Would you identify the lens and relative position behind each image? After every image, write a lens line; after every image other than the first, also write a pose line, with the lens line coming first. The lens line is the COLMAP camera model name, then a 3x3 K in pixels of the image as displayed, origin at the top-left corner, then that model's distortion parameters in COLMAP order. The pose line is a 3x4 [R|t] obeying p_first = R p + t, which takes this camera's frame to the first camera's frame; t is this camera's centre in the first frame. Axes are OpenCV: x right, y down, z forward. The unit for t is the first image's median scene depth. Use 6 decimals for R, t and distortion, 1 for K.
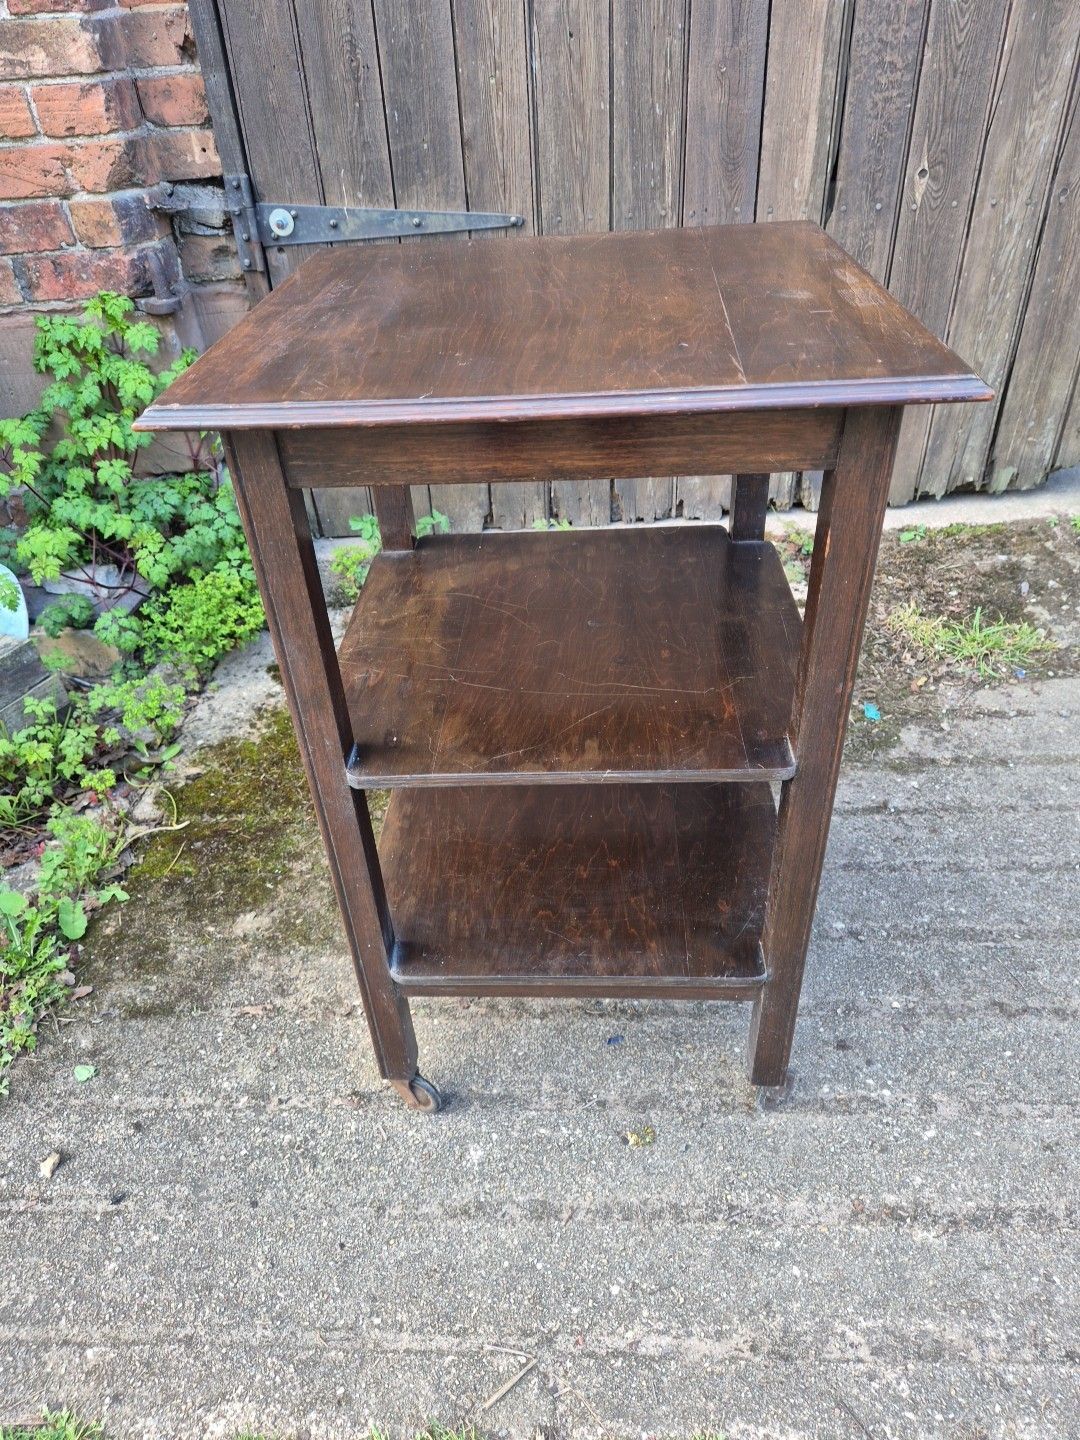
lens RADIAL K [[964.1, 0, 539.0], [0, 964.1, 715.7], [0, 0, 1]] dist [0.057702, -0.057040]
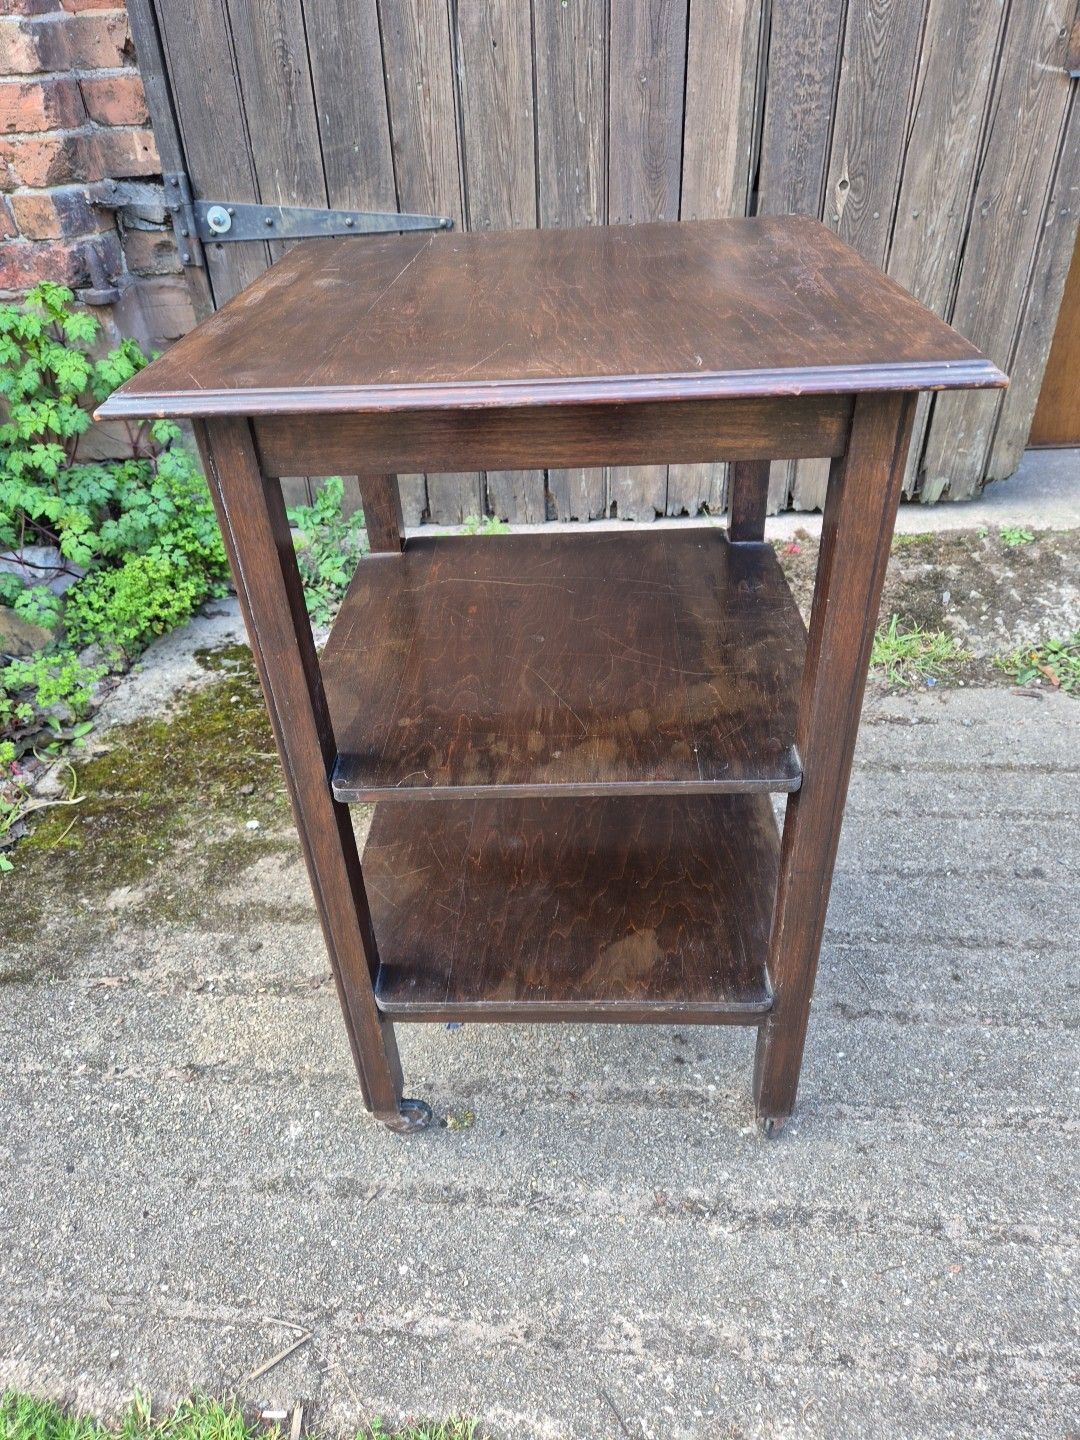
lens RADIAL K [[964.1, 0, 539.1], [0, 964.1, 697.7], [0, 0, 1]] dist [0.057702, -0.057040]
pose [[0.998911, 0.035279, -0.030530, 0.184645], [-0.036039, 0.999045, -0.024700, 0.017762], [0.029630, 0.025774, 0.999229, -0.009284]]
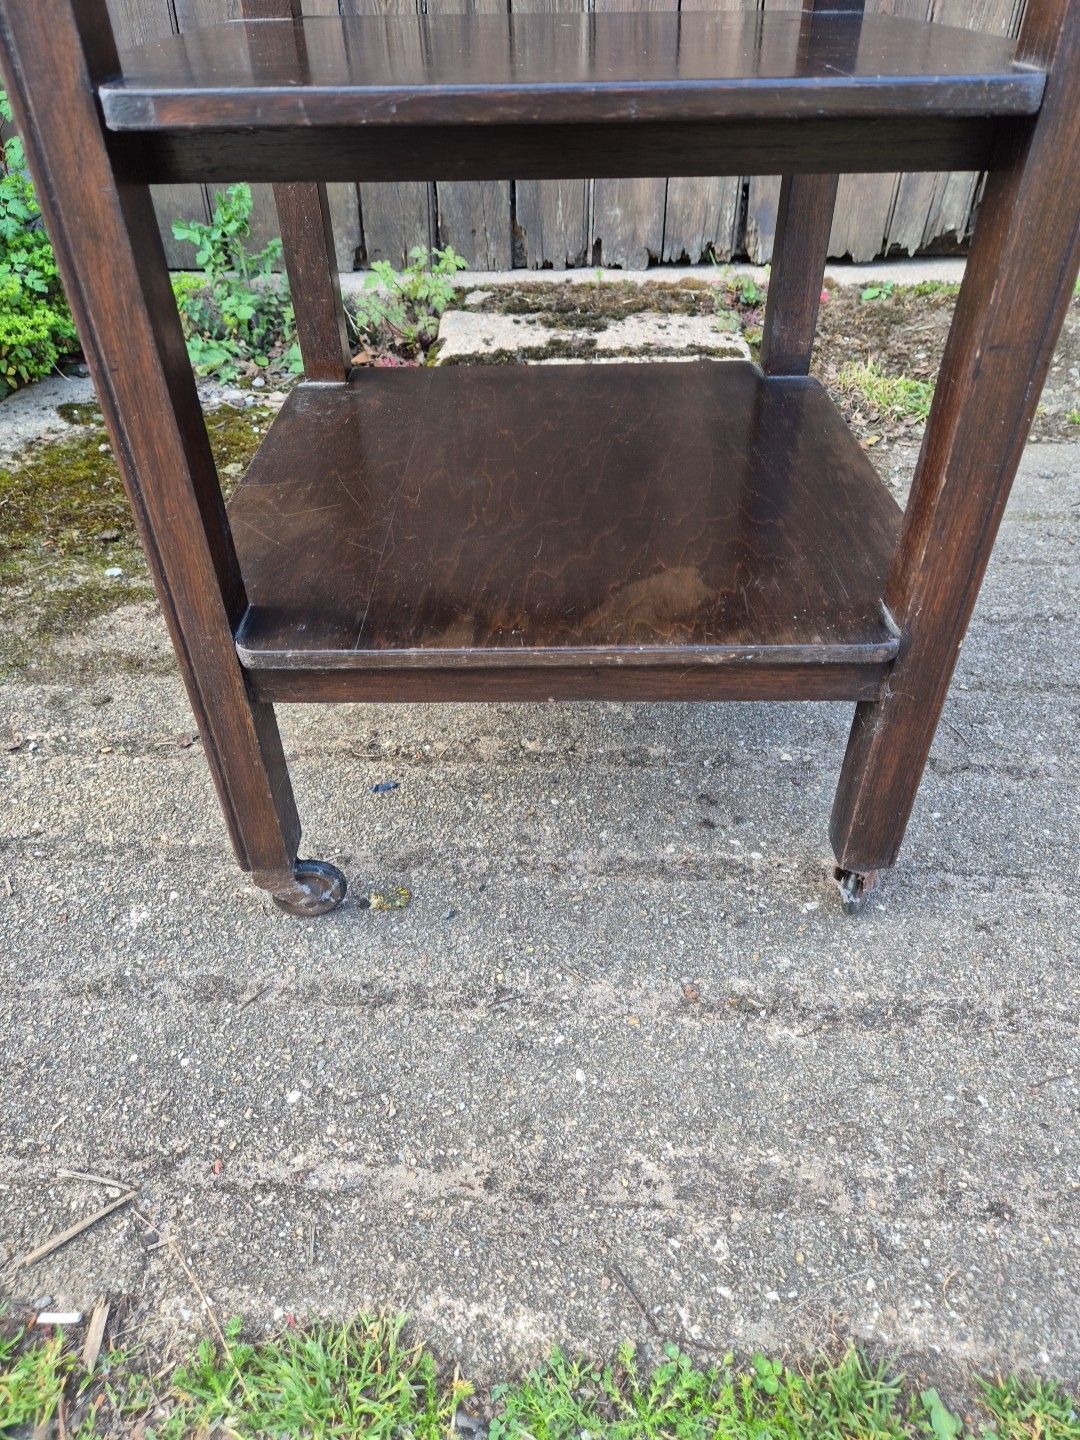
lens RADIAL K [[964.1, 0, 547.8], [0, 964.1, 713.2], [0, 0, 1]] dist [0.057702, -0.057040]
pose [[0.998803, 0.042293, 0.024589, 0.176557], [-0.043145, 0.998447, 0.035233, 0.252313], [-0.023060, -0.036252, 0.999077, 0.304350]]
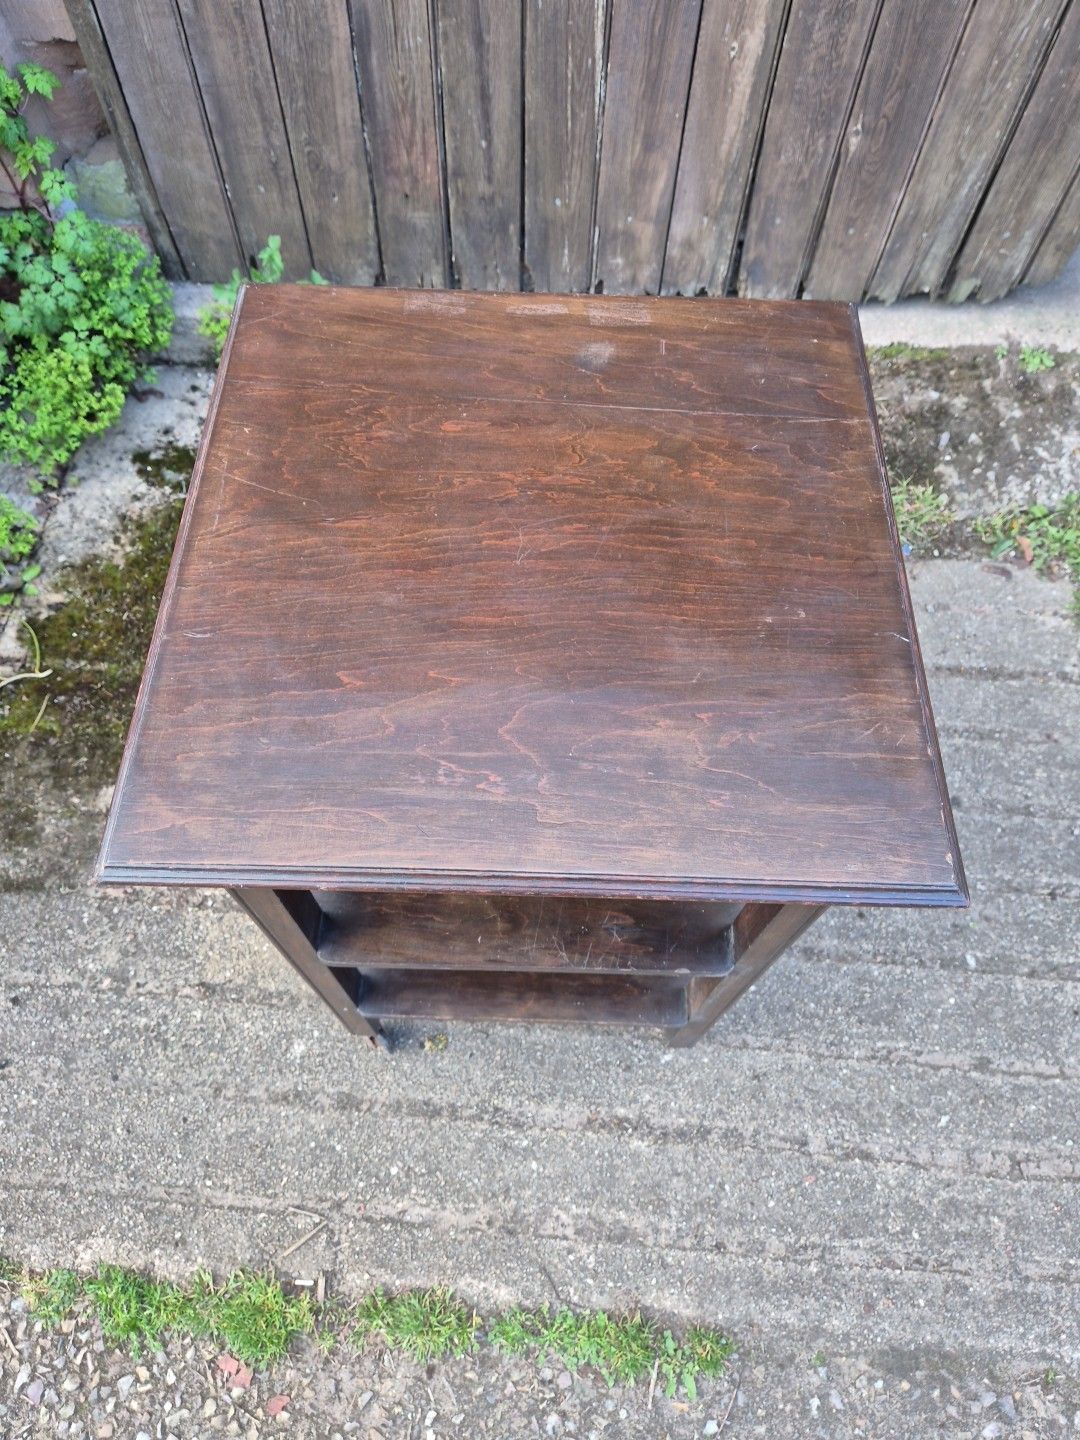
lens RADIAL K [[964.1, 0, 540.9], [0, 964.1, 696.8], [0, 0, 1]] dist [0.057702, -0.057040]
pose [[0.996811, 0.067971, 0.041796, 0.143070], [-0.079378, 0.898064, 0.432644, -0.453925], [-0.008128, -0.434582, 0.900596, 0.083620]]
